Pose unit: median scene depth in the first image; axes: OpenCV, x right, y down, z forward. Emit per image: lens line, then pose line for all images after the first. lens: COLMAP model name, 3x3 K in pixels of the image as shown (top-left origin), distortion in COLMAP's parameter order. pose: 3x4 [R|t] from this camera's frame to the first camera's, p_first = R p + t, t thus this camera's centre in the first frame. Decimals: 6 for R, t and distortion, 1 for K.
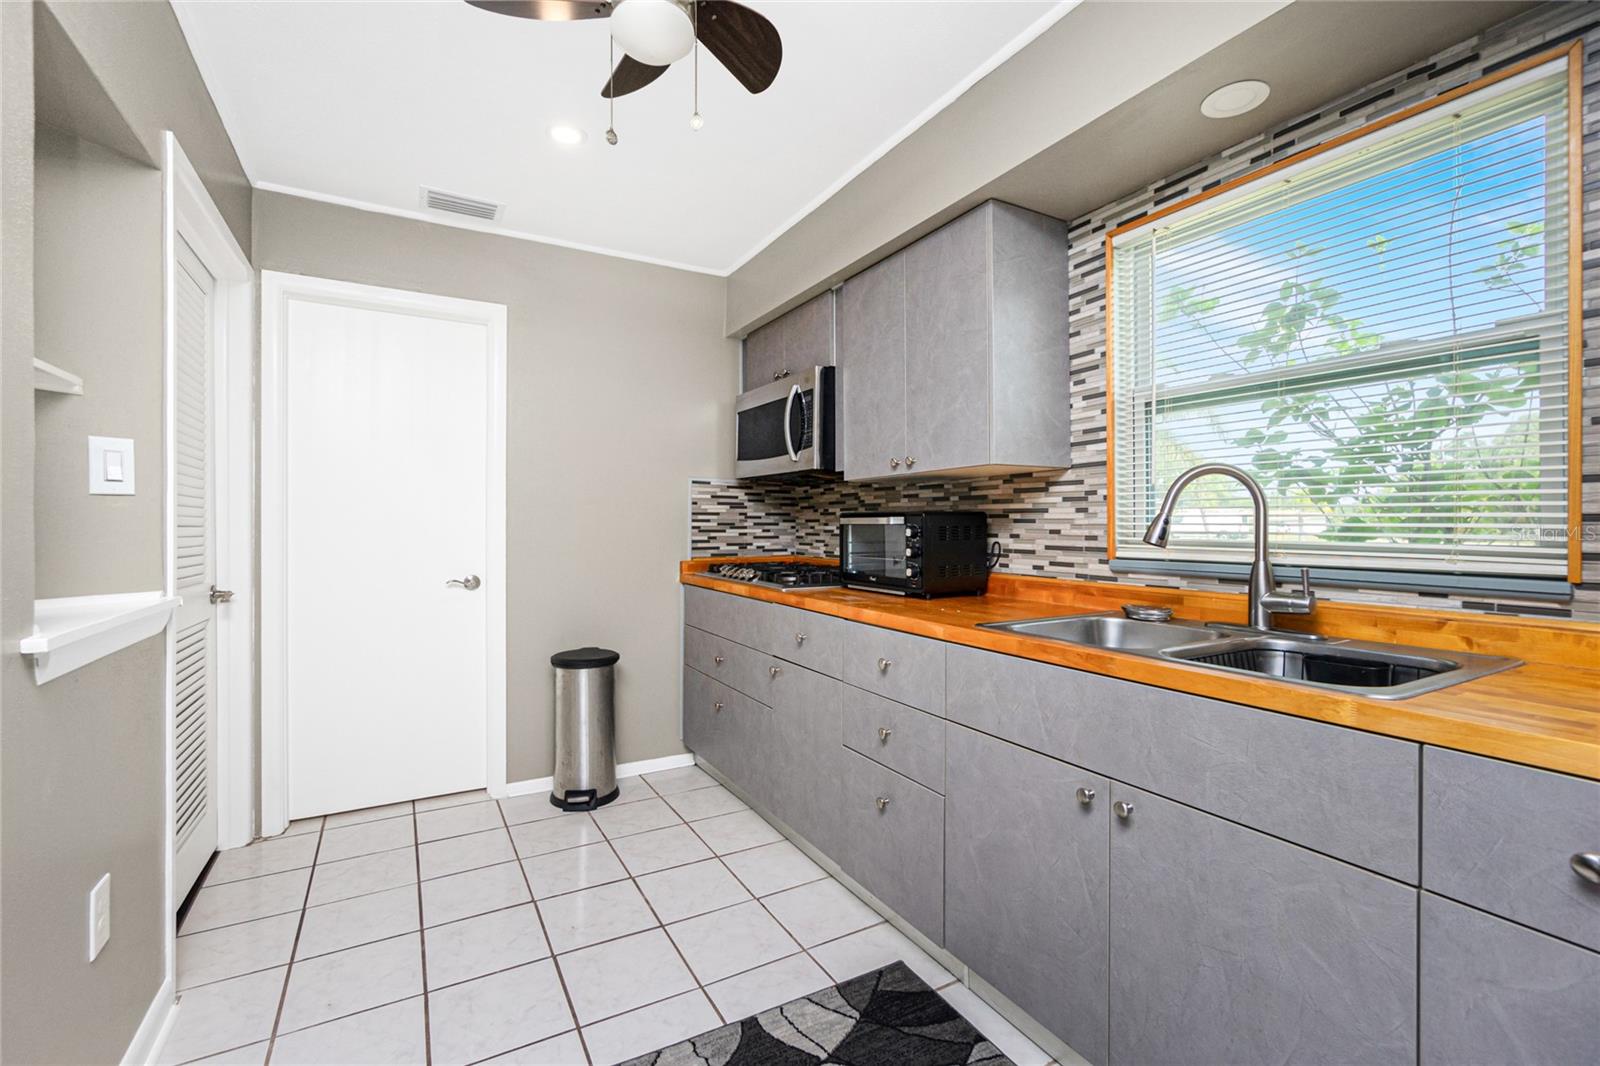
lens RADIAL K [[695.1, 0, 800.0], [0, 695.1, 533.0], [0, 0, 1]] dist [-0.001149, -0.000035]
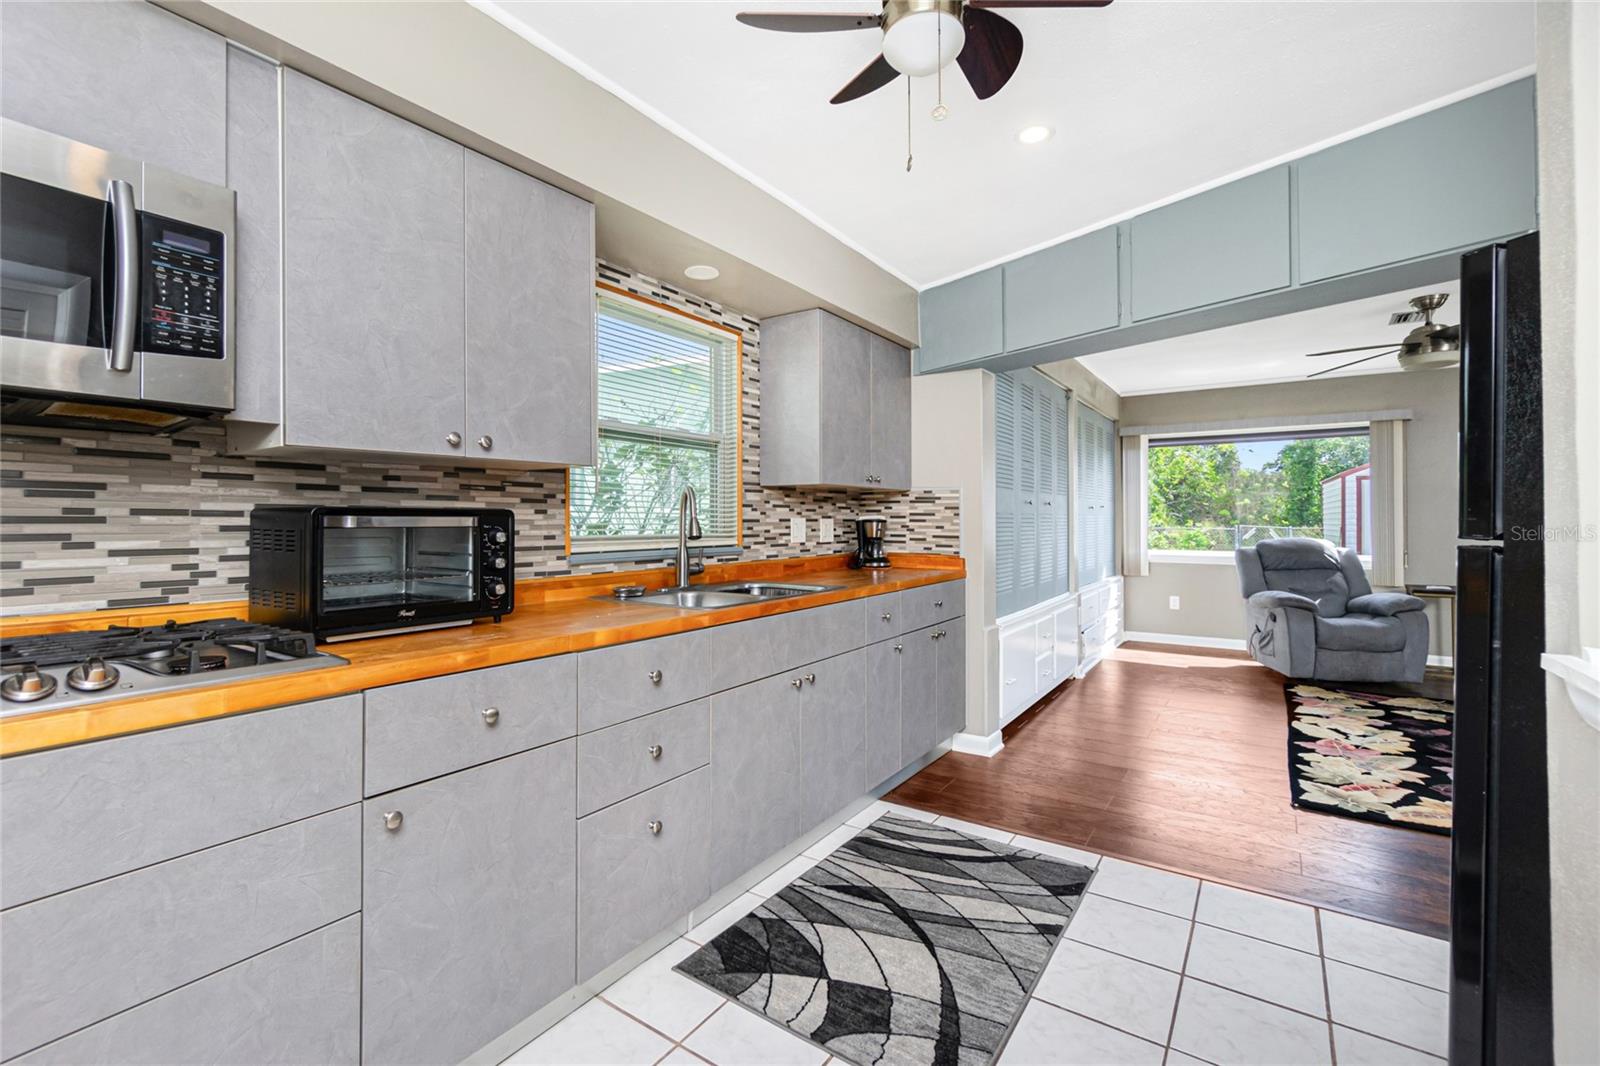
lens RADIAL K [[699.4, 0, 792.0], [0, 699.4, 524.0], [0, 0, 1]] dist [-0.010126, -0.000059]
pose [[-0.434508, -0.001834, 0.900666, -0.727824], [0.014906, 0.999846, 0.009228, -0.018405], [-0.900545, 0.017435, -0.434413, 1.129052]]
